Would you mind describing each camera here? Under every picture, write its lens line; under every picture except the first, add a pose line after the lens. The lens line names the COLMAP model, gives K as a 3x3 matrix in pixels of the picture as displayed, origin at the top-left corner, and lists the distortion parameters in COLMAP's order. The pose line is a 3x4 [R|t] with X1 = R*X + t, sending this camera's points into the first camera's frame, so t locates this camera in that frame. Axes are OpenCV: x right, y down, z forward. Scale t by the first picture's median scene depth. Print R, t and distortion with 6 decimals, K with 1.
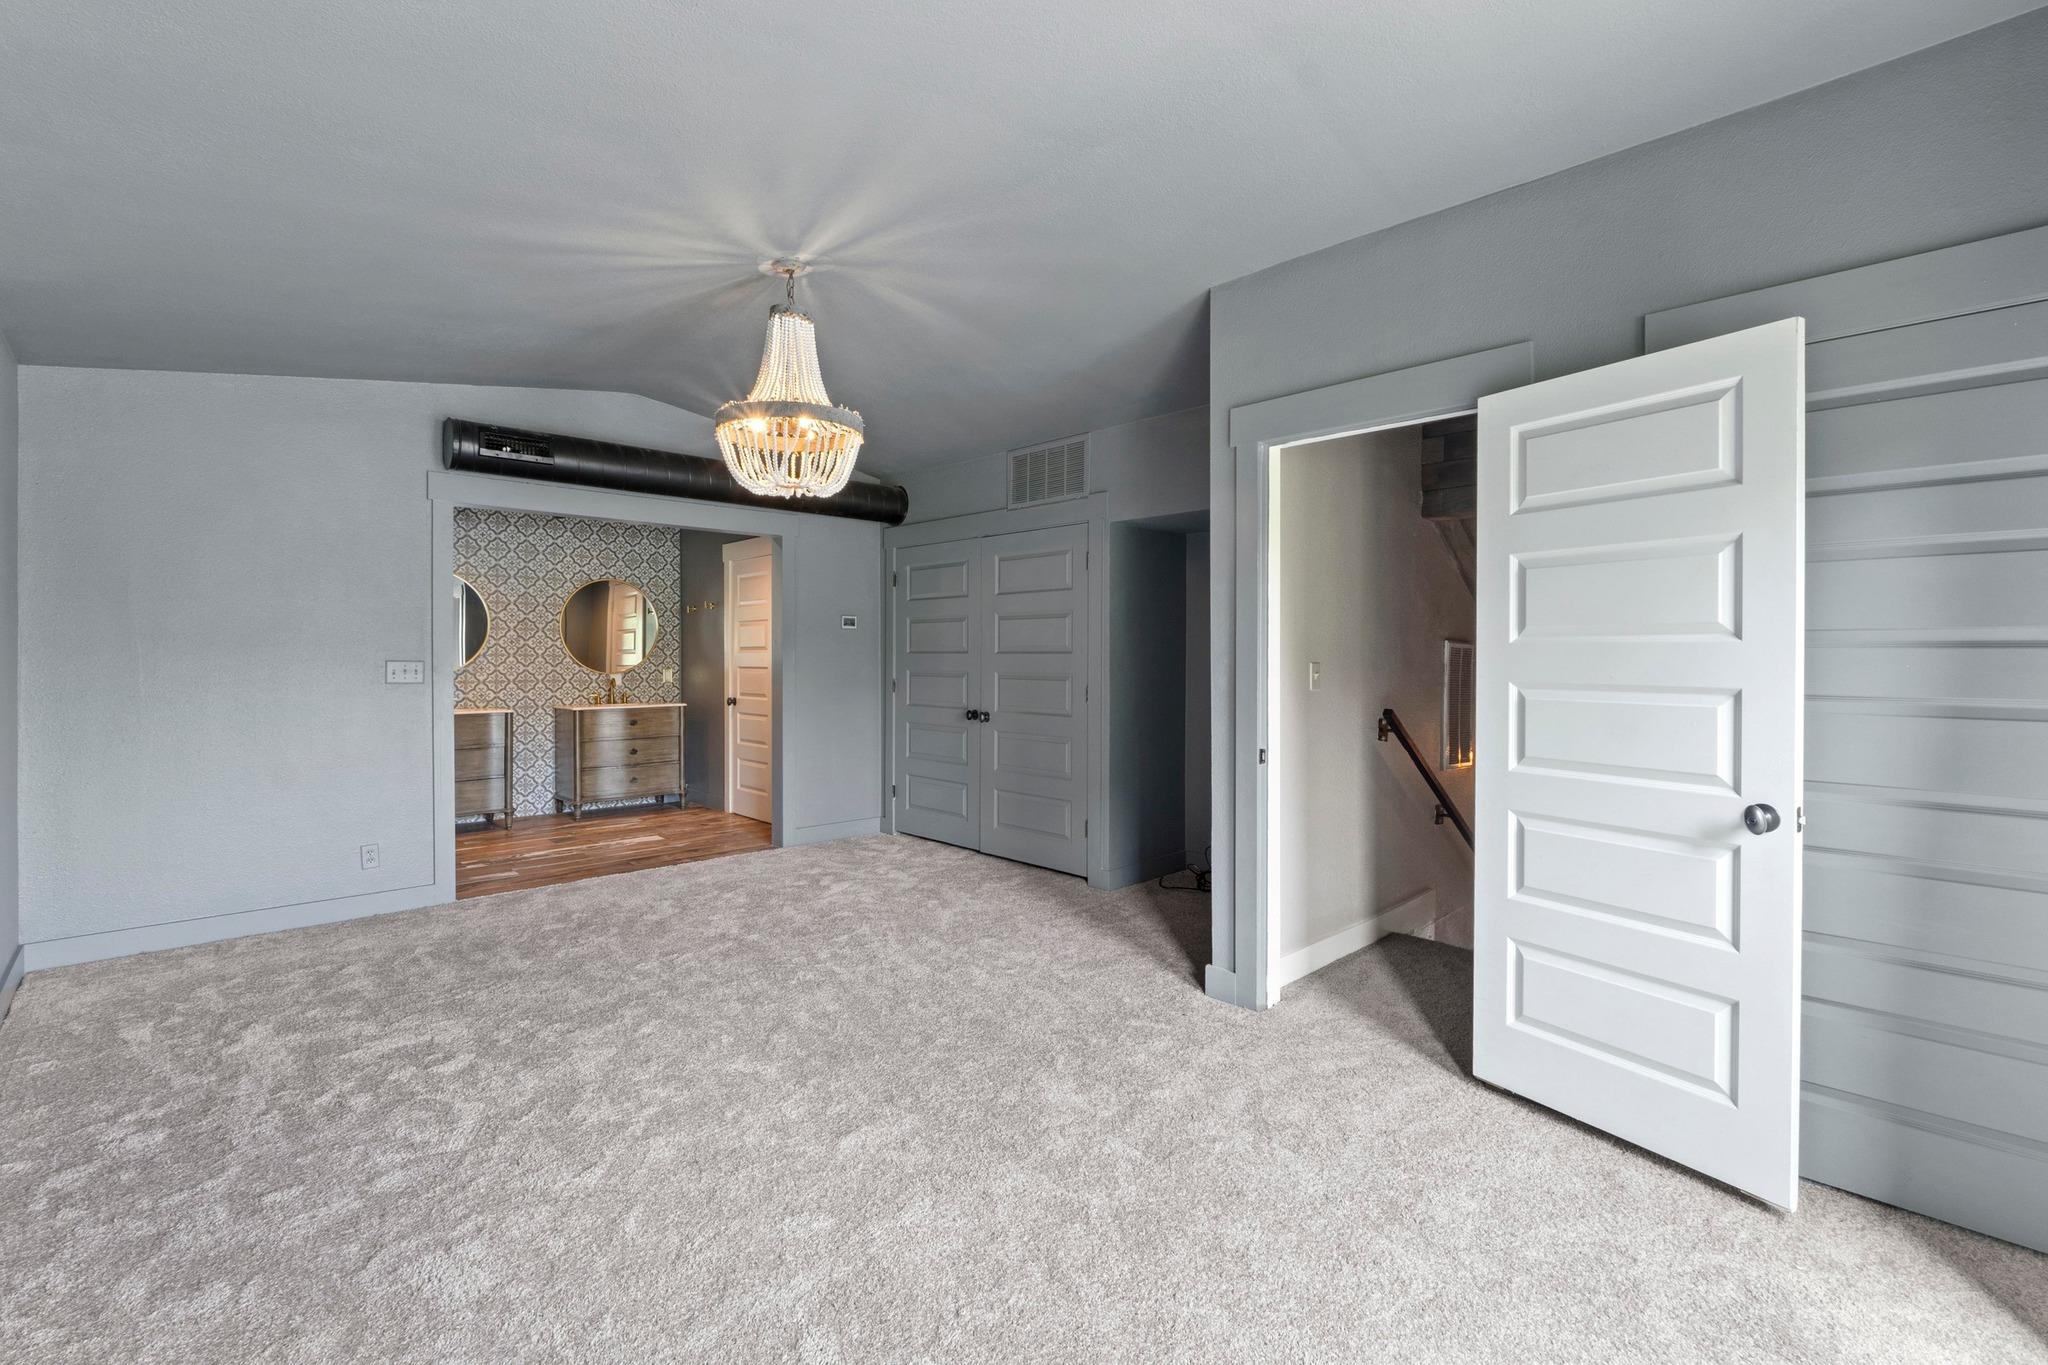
lens RADIAL K [[877.2, 0, 1030.2], [0, 877.2, 669.2], [0, 0, 1]] dist [-0.008555, 0.000121]
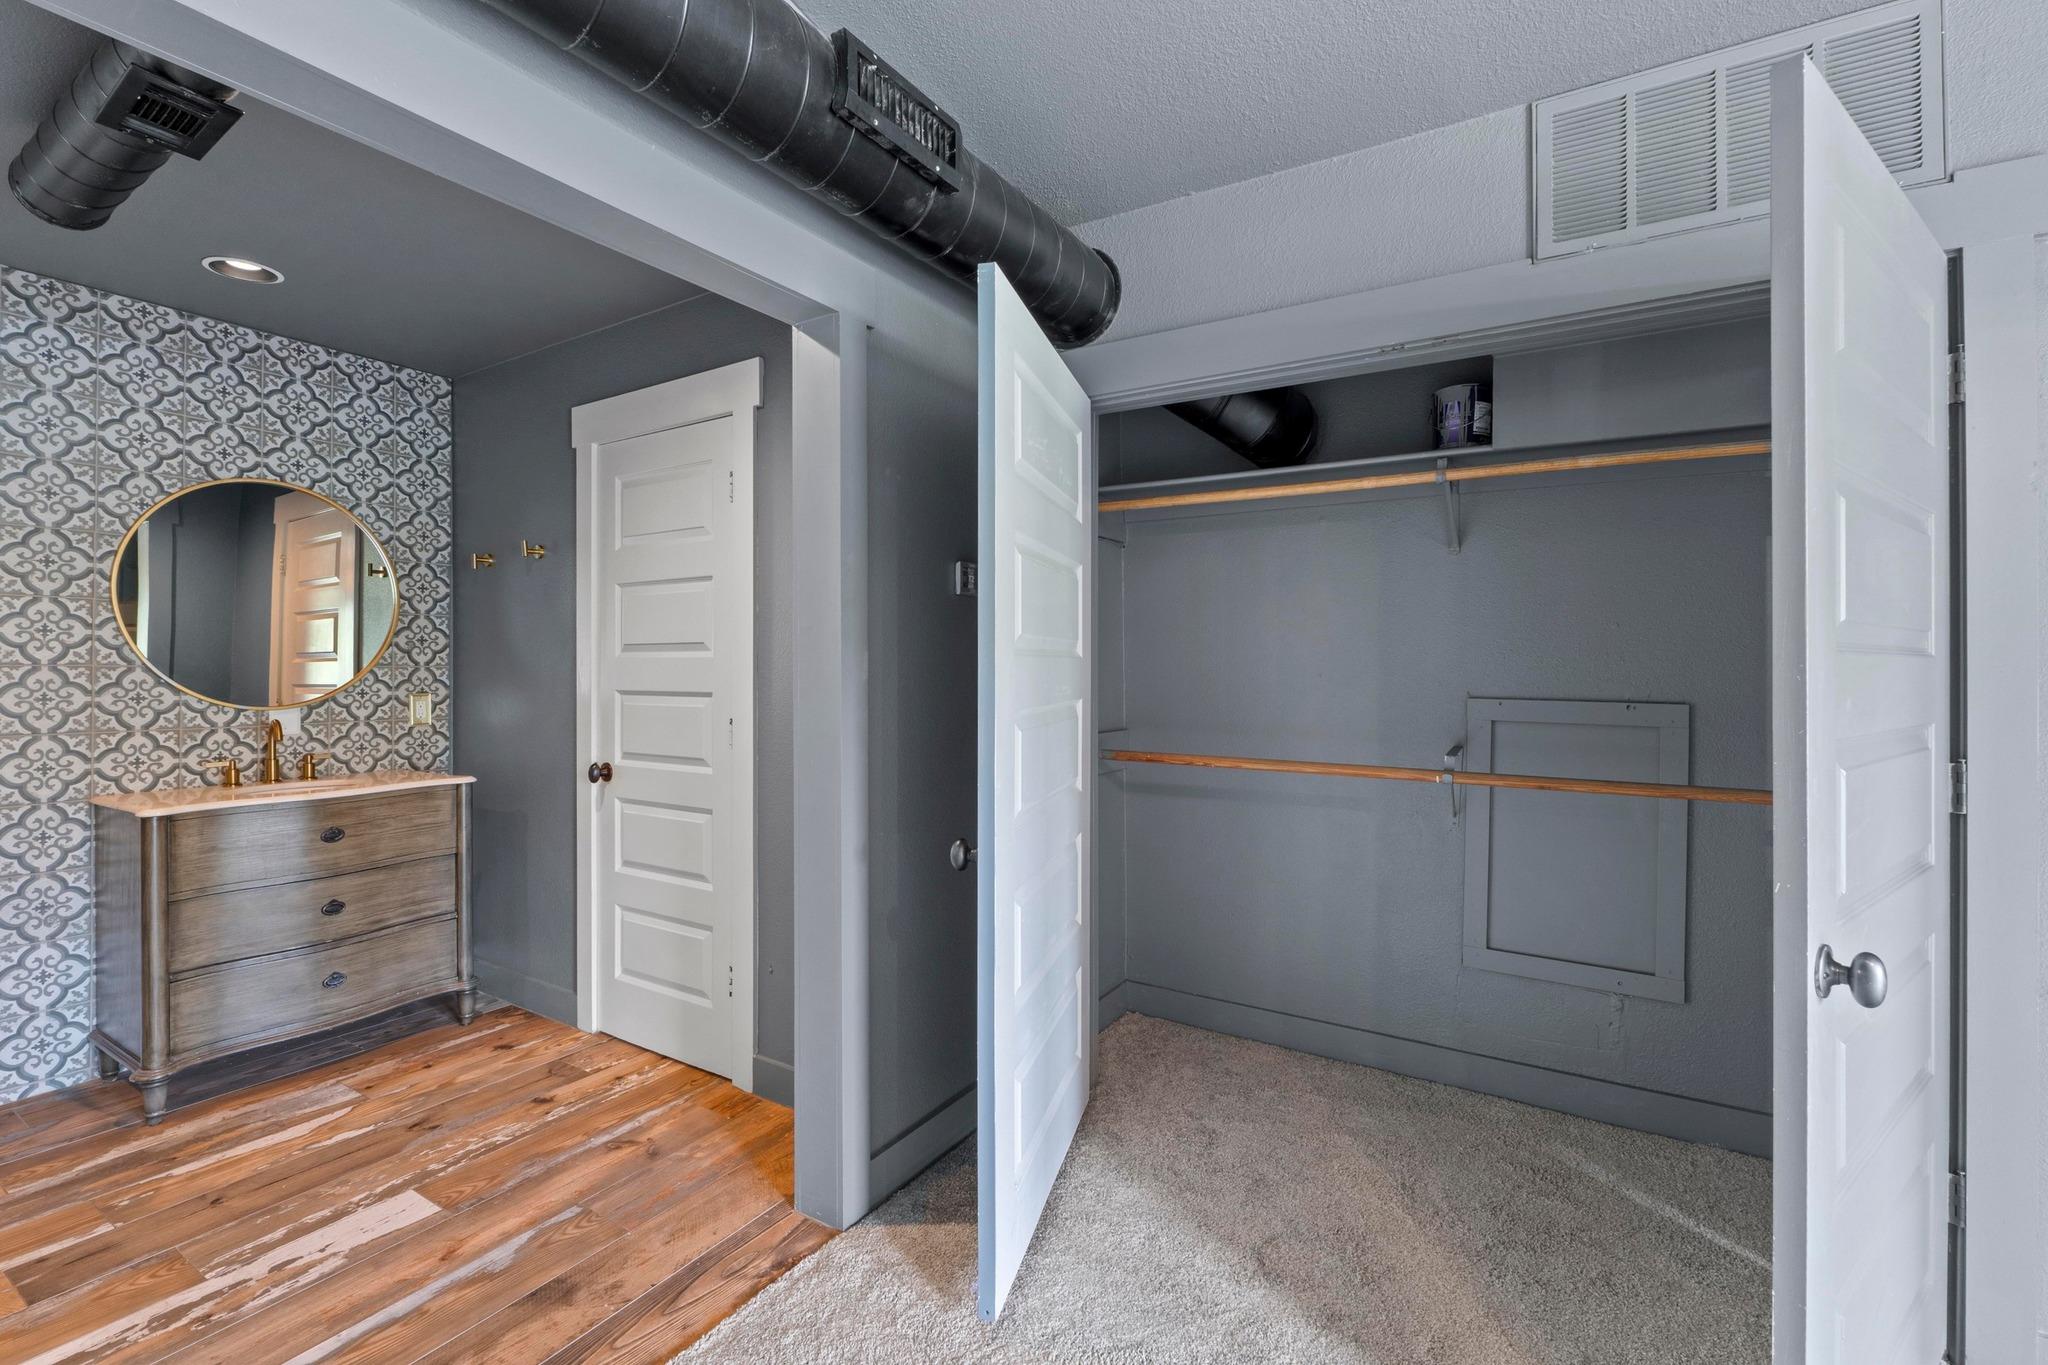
lens RADIAL K [[877.2, 0, 1016.3], [0, 877.2, 666.9], [0, 0, 1]] dist [-0.008555, 0.000121]
pose [[0.971463, -0.001717, 0.237184, -0.244017], [0.004931, 0.999904, -0.012959, -0.008145], [-0.237139, 0.013758, 0.971378, 0.537723]]
